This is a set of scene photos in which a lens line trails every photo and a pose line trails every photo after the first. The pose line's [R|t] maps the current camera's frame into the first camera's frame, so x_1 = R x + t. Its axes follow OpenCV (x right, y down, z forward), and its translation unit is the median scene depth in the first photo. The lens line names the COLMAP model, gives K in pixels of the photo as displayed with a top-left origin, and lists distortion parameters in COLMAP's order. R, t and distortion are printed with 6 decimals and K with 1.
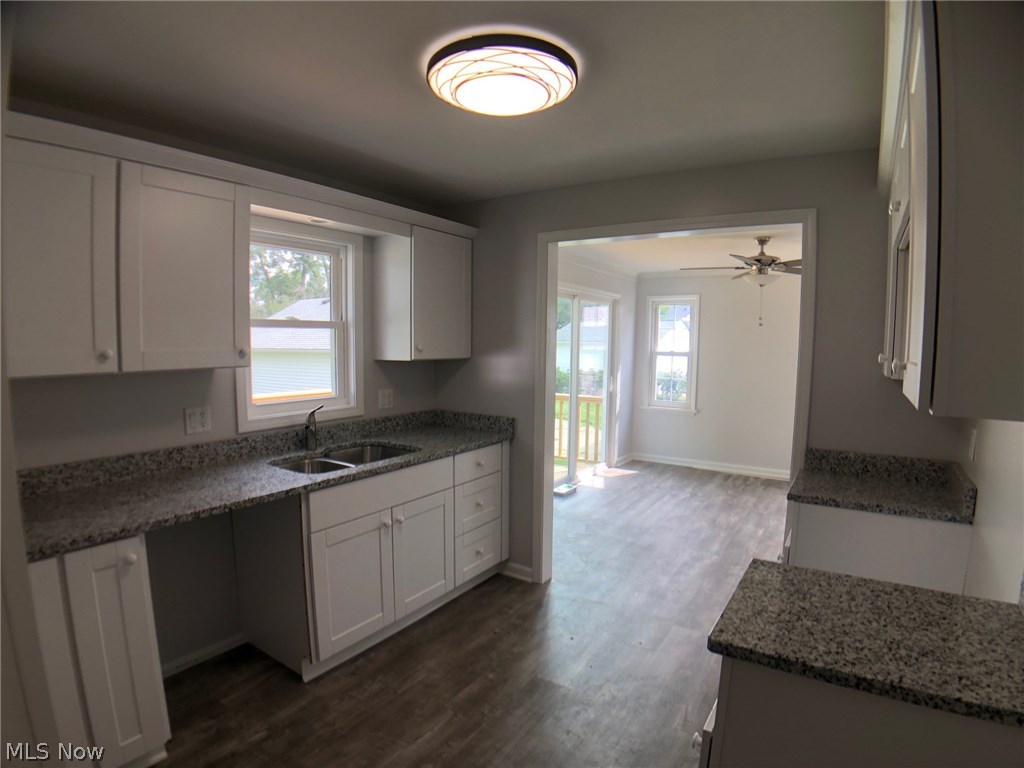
lens RADIAL K [[542.5, 0, 501.0], [0, 542.5, 389.9], [0, 0, 1]] dist [-0.135330, 0.018623]
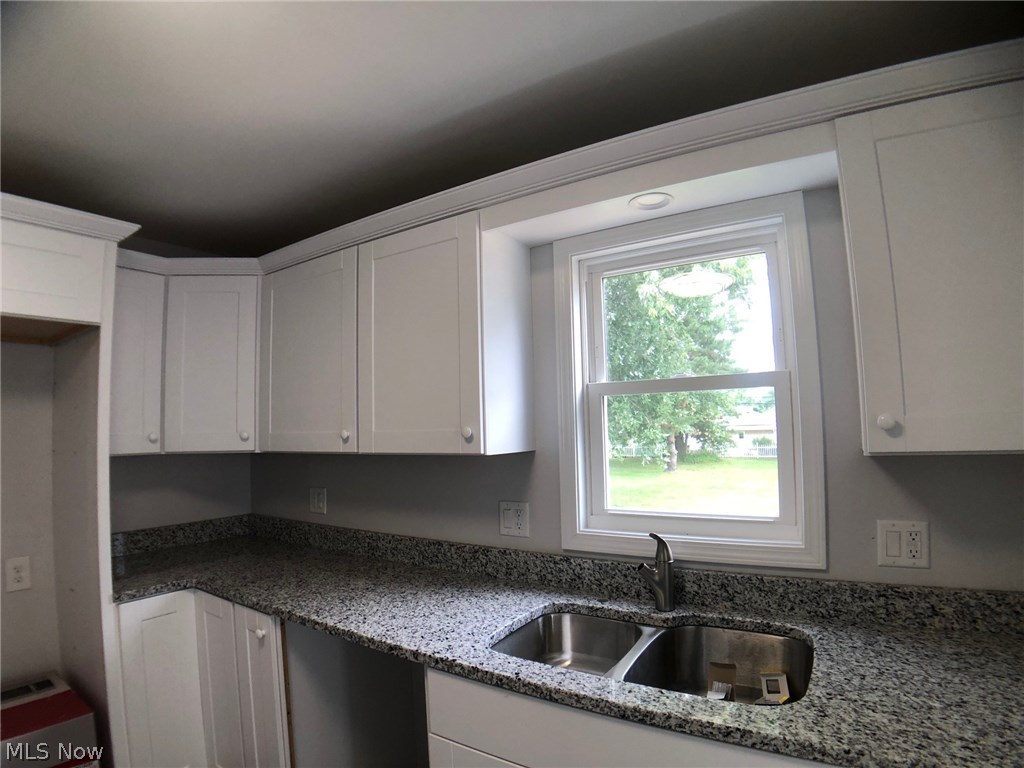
lens RADIAL K [[542.5, 0, 501.0], [0, 542.5, 389.9], [0, 0, 1]] dist [-0.135330, 0.018623]
pose [[0.015395, -0.064187, -0.997819, 0.238041], [-0.058060, 0.996196, -0.064978, -0.082610], [0.998194, 0.058934, 0.011610, 0.973314]]
